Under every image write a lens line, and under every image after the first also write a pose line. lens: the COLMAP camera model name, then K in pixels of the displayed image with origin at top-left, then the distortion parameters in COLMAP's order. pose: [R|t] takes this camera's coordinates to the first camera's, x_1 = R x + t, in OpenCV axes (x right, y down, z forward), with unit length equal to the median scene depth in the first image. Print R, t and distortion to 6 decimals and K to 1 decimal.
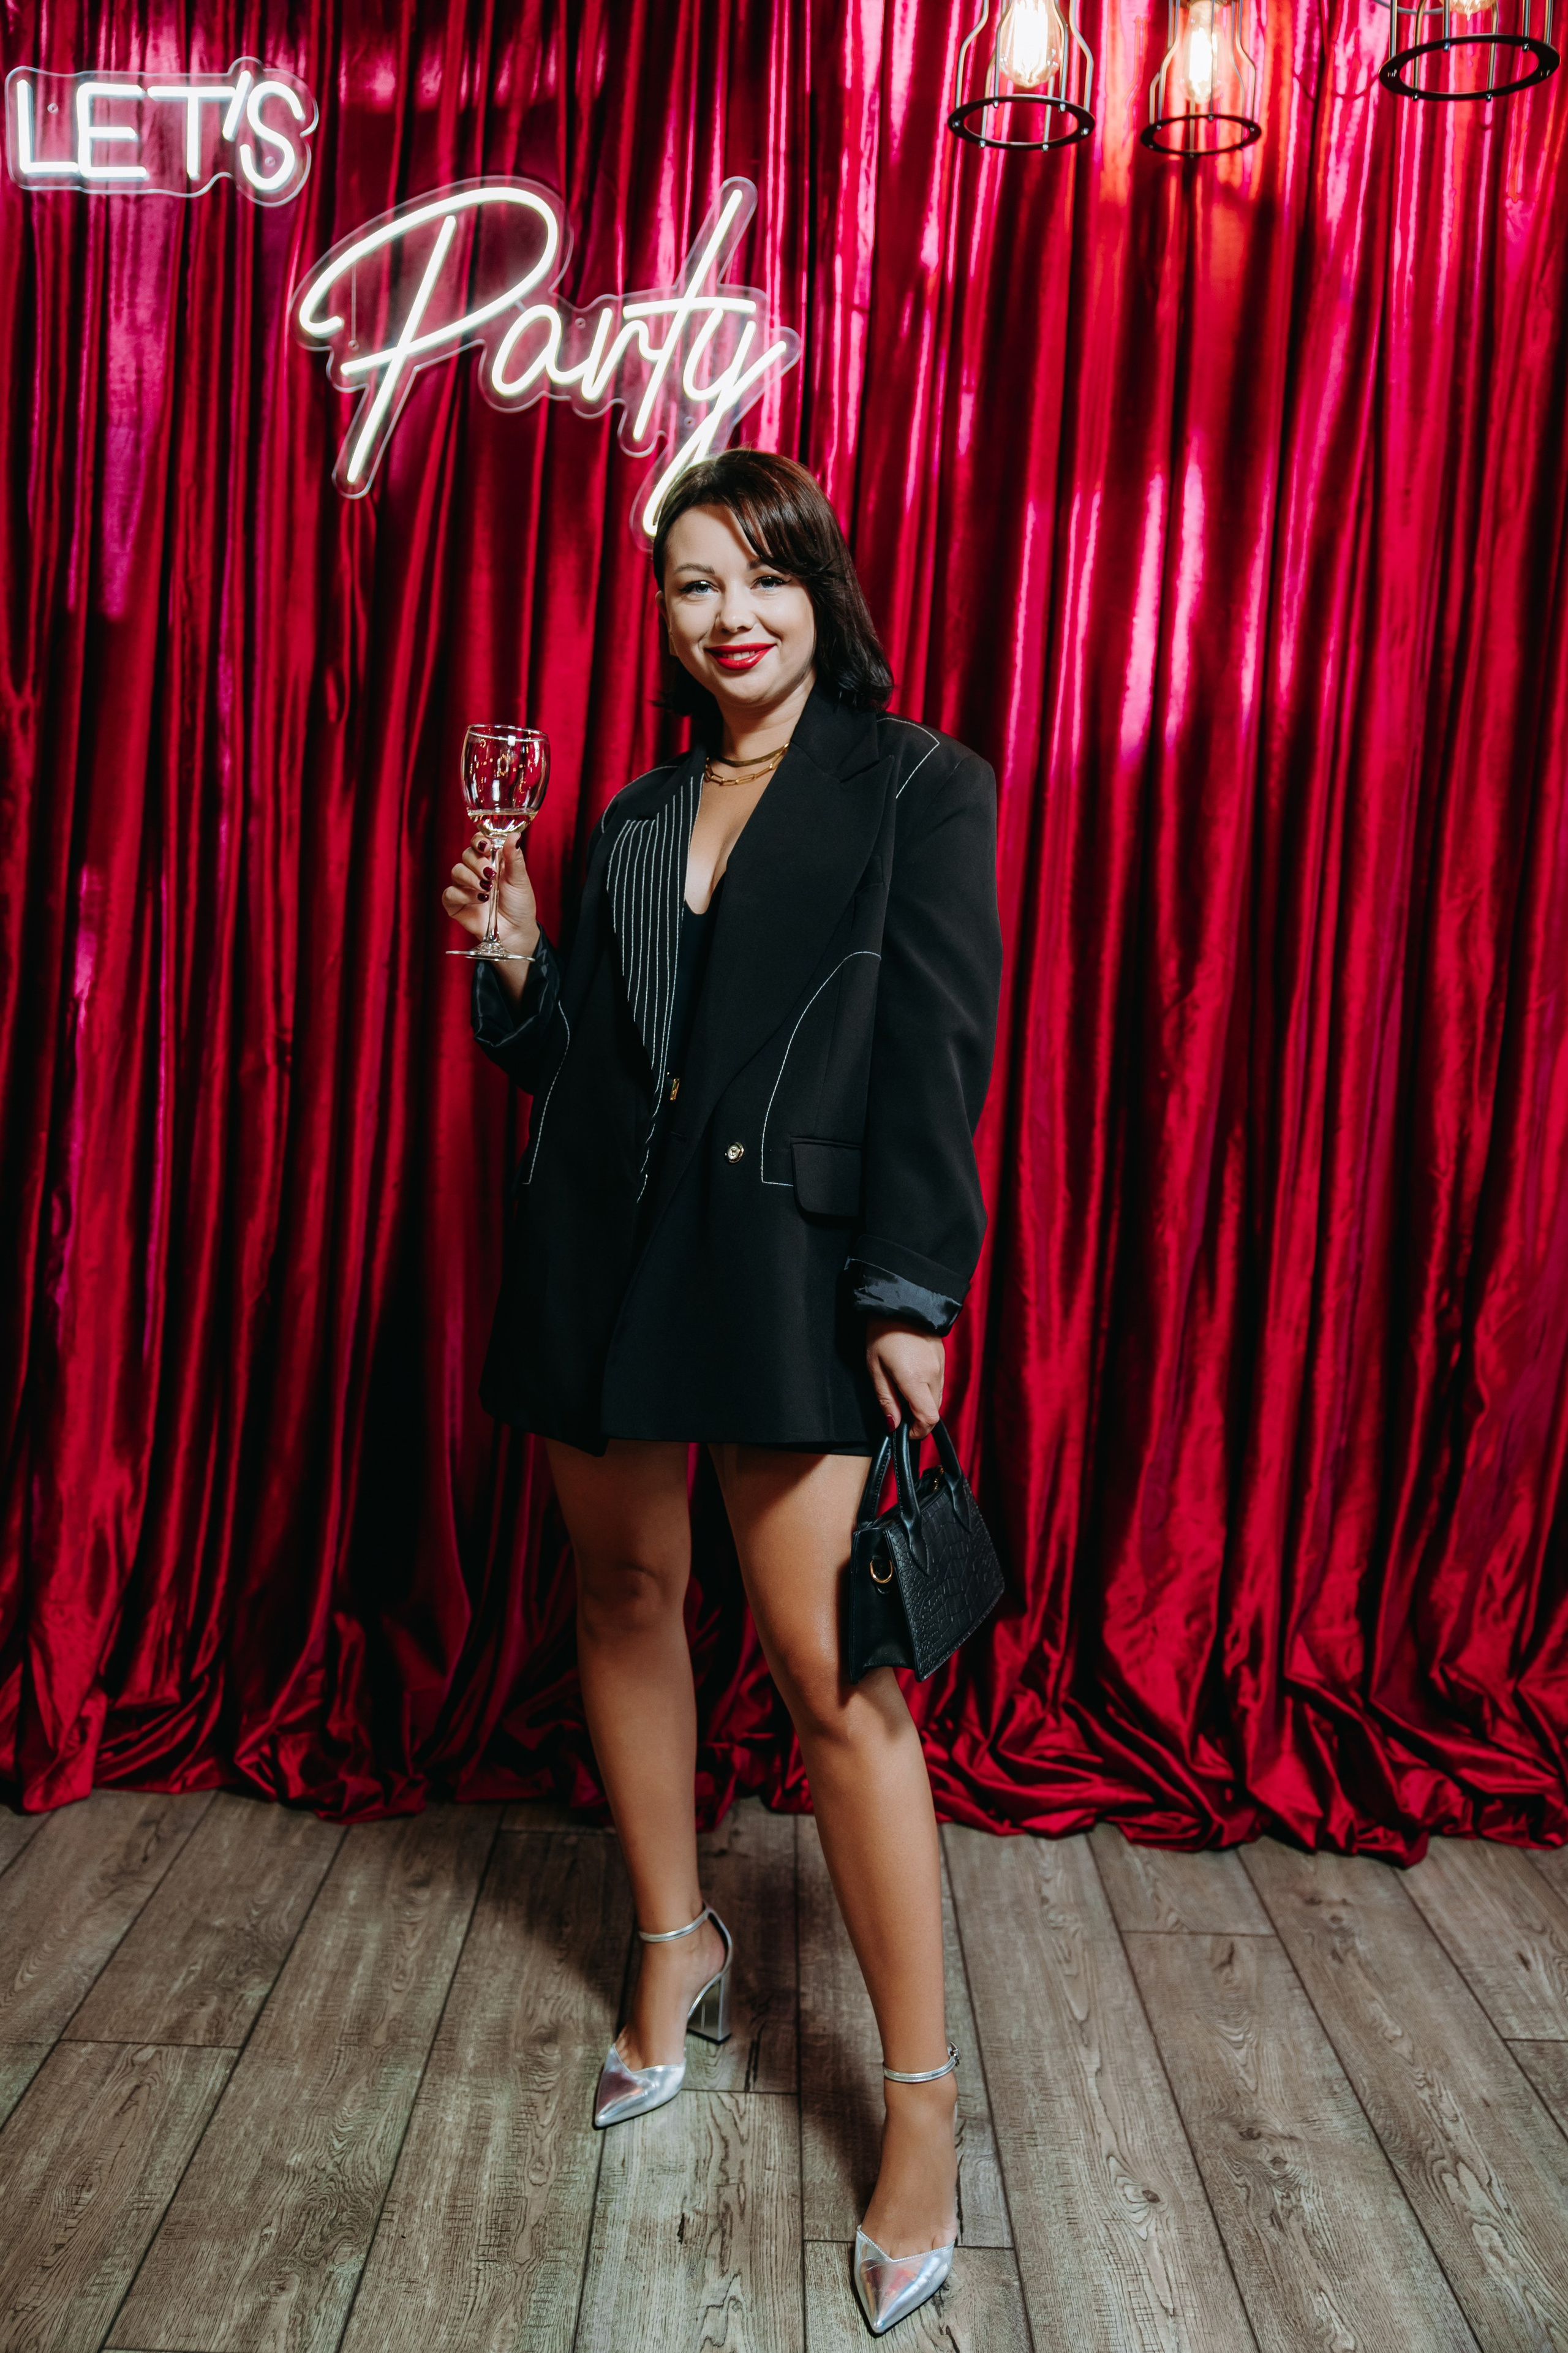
lens RADIAL K [[2163.5, 0, 767.3], [0, 2163.5, 1172.7], [0, 0, 1]] dist [-0.010111, 0.018706]
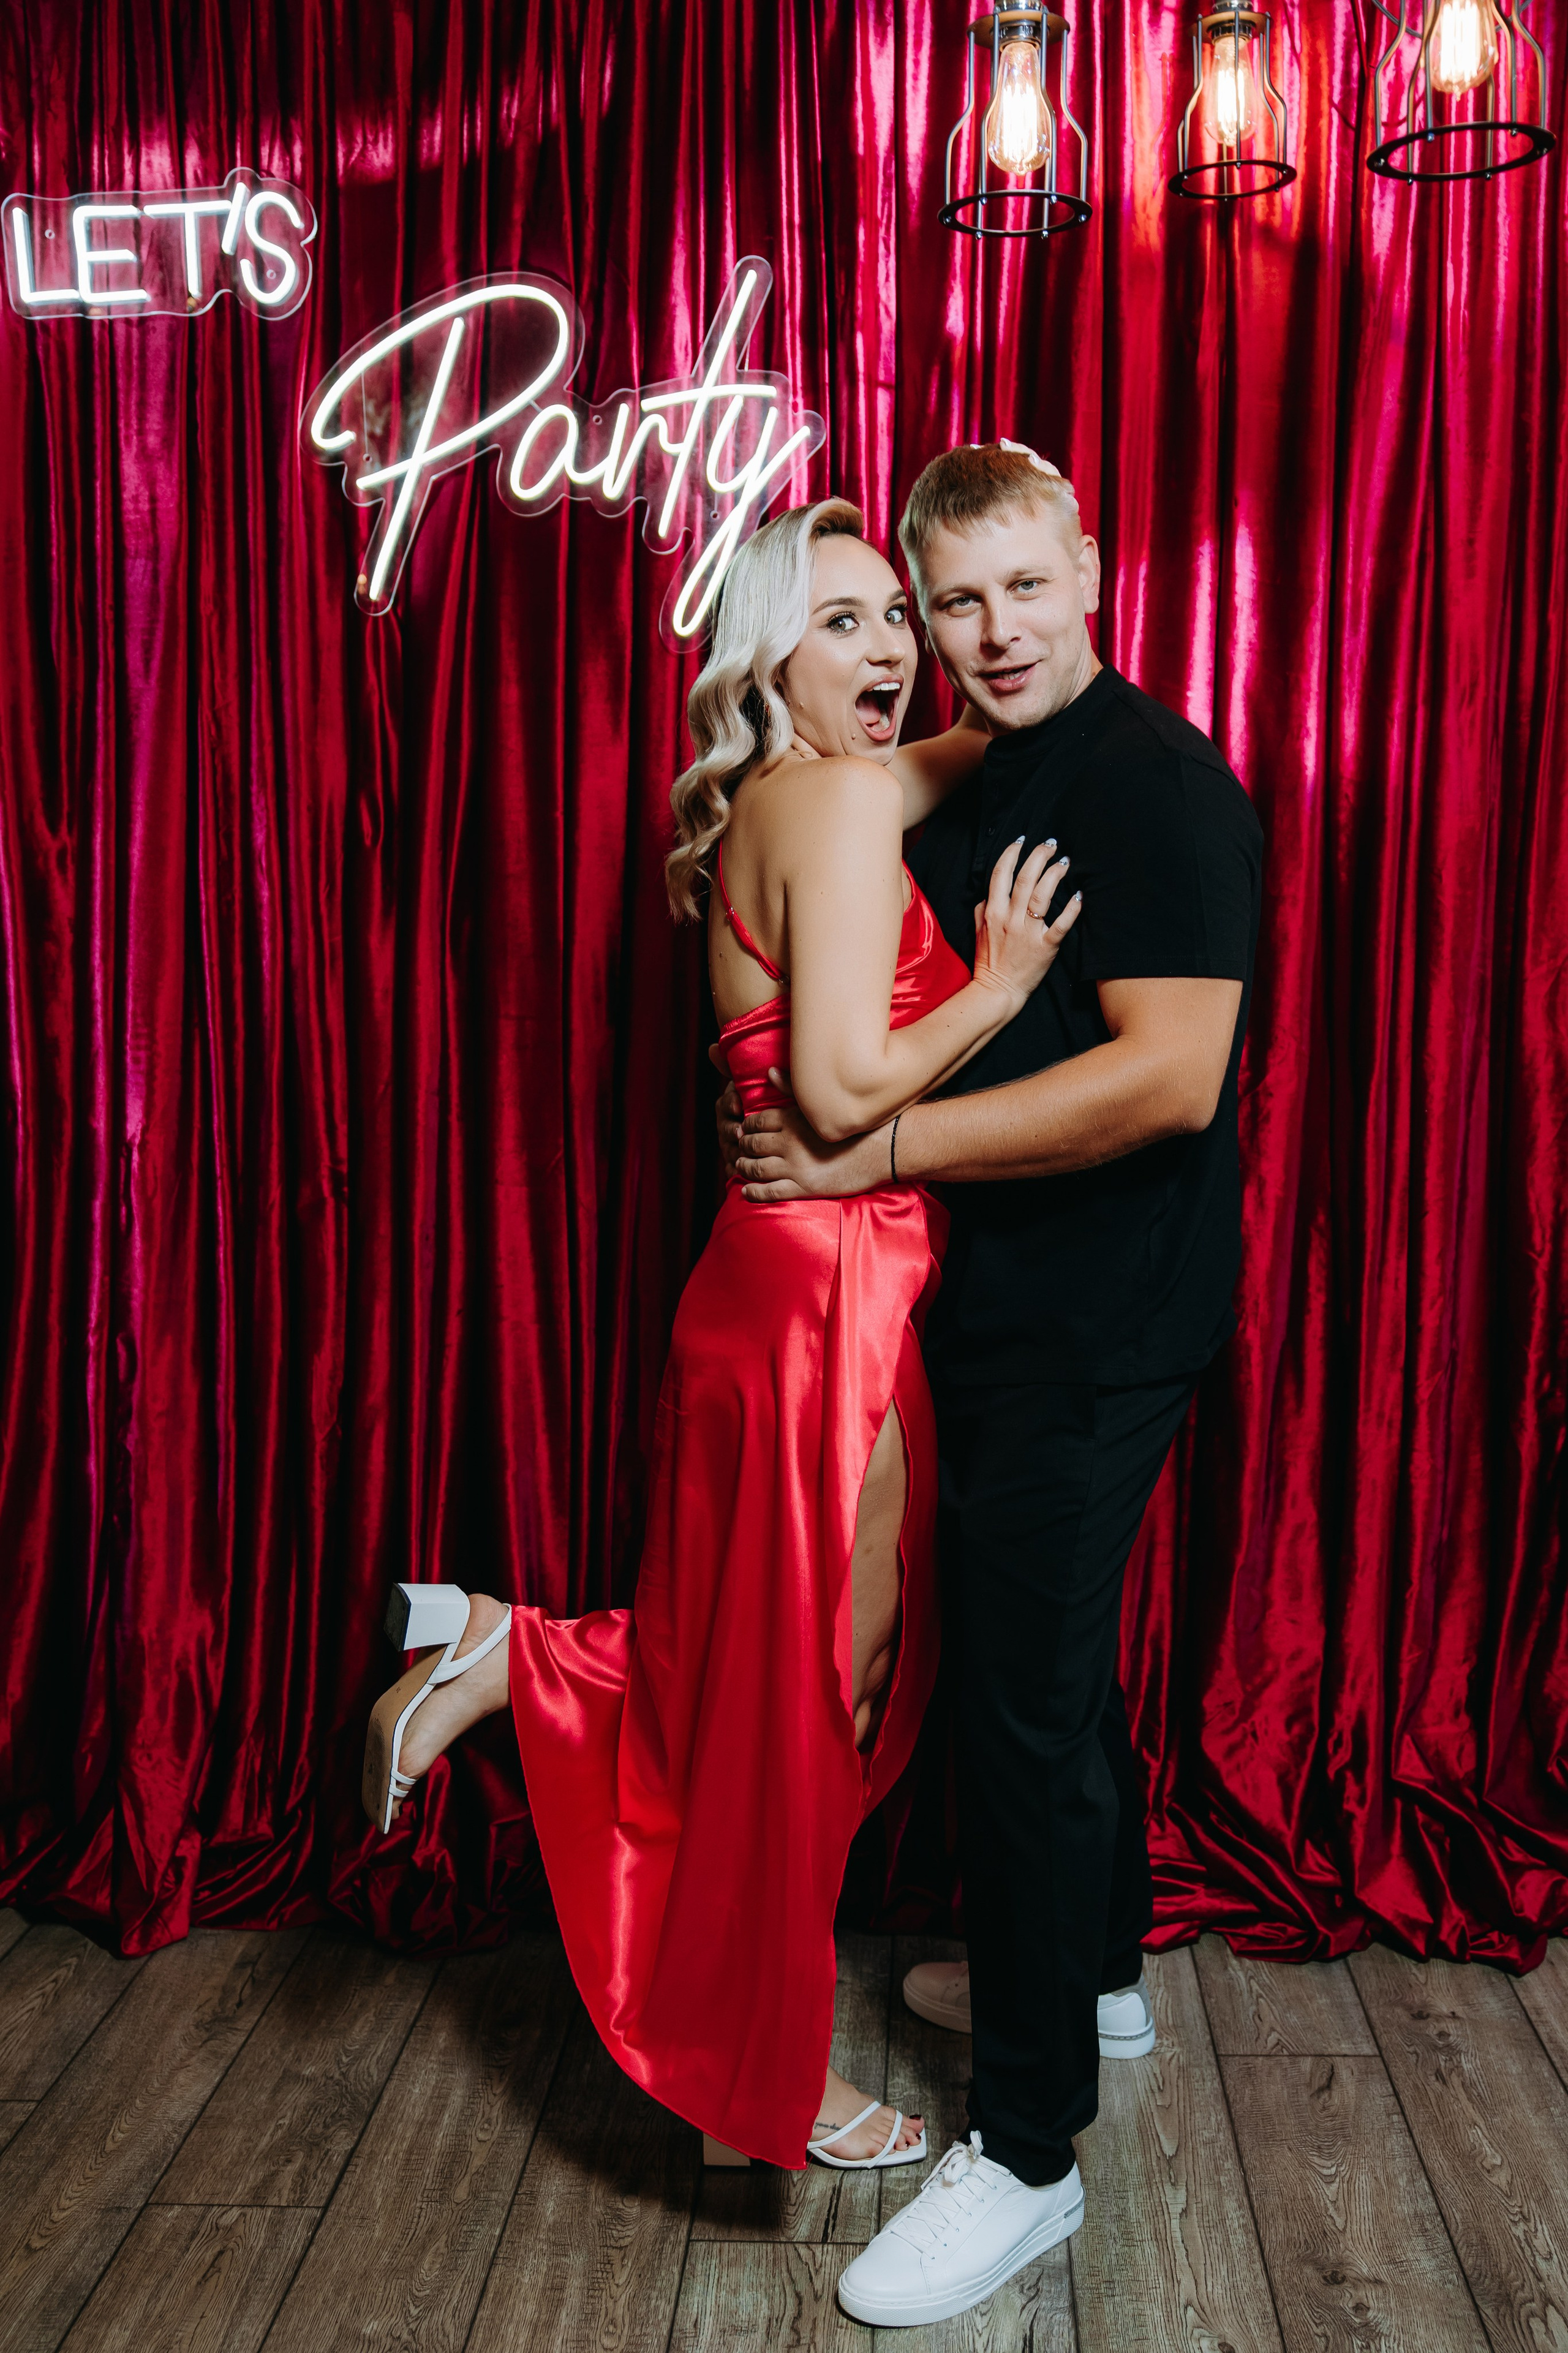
lens RADIAL K [[2251.2, 0, 809.4], [0, 2251.2, 1255.8], [0, 0, 1]] dist [-0.004552, 0.017399]
pose [[0.997248, -0.045183, -0.058784, 0.050439], [0.047330, 0.998243, 0.035655, -0.051248], [0.057070, -0.038339, 0.997634, -0.013837]]
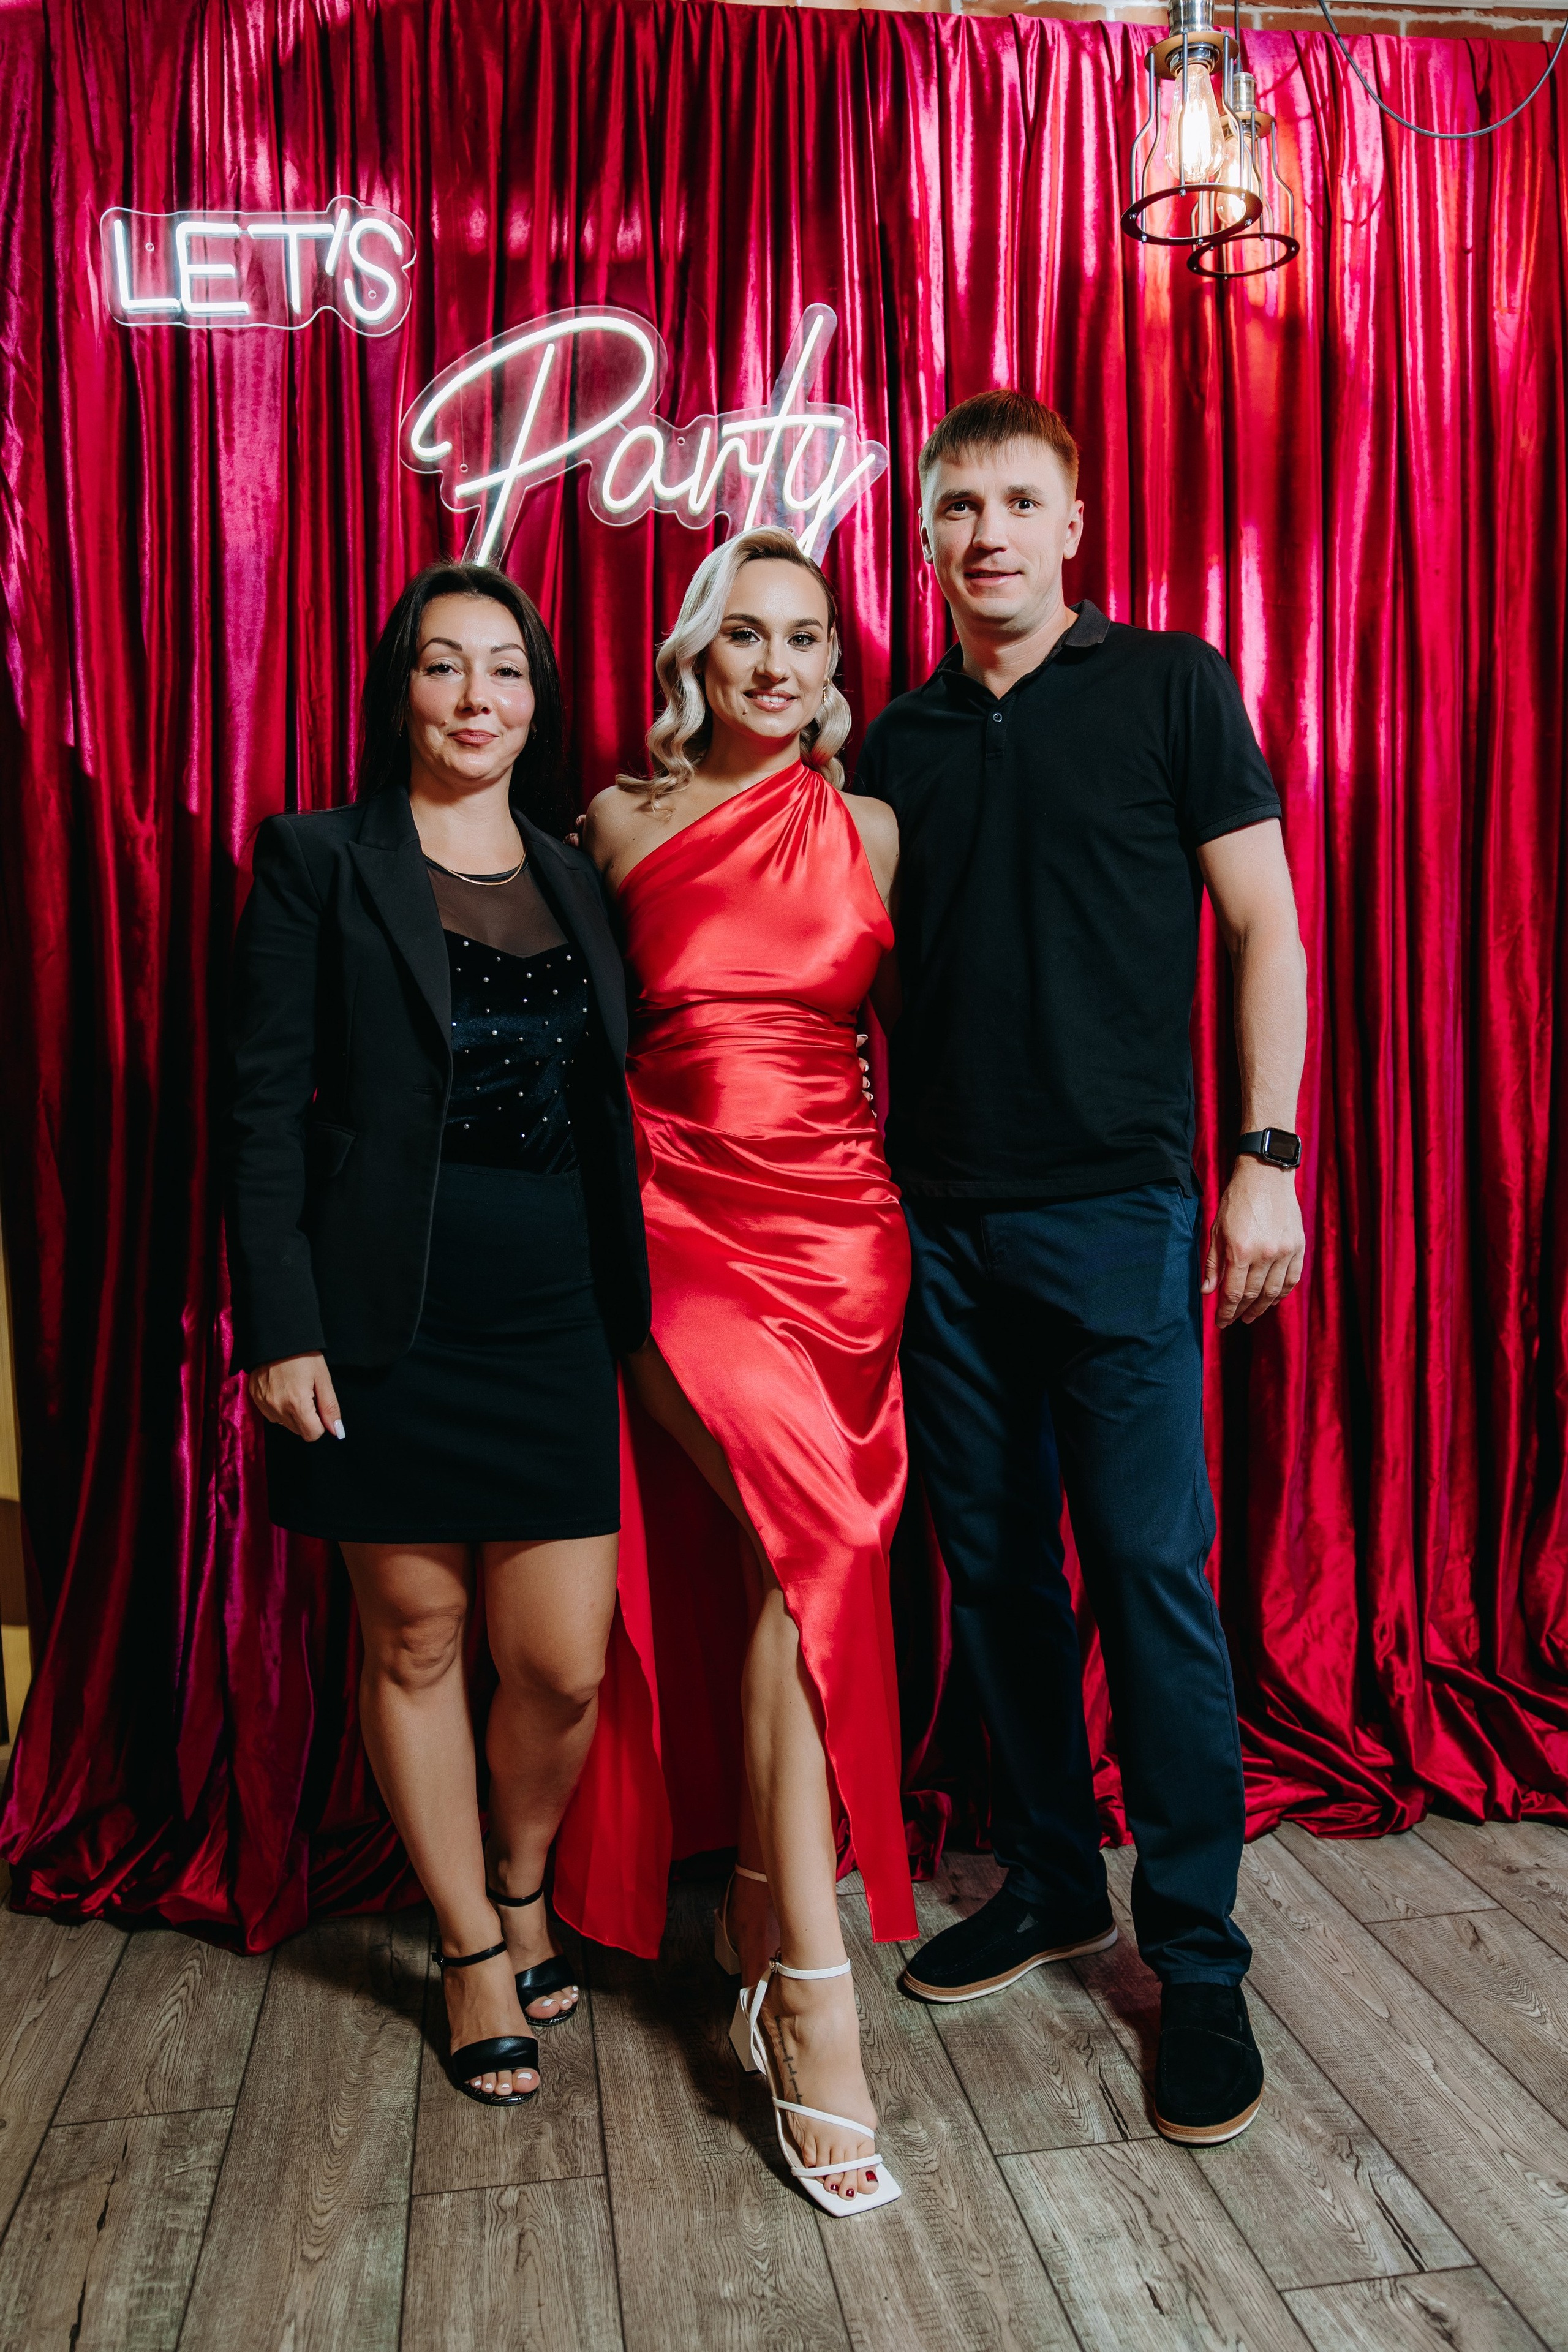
lens RADIAL K [[1878.7, 0, 784.0], [0, 1878.7, 1176.0], [0, 0, 1]] dist [-0.003260, 0.006709]
pose [[0.986593, -0.080441, 0.141999, -0.195535], [0.087585, 0.995150, -0.044788, 0.007078], [-0.137708, 0.056625, 0.988853, 0.111272]]
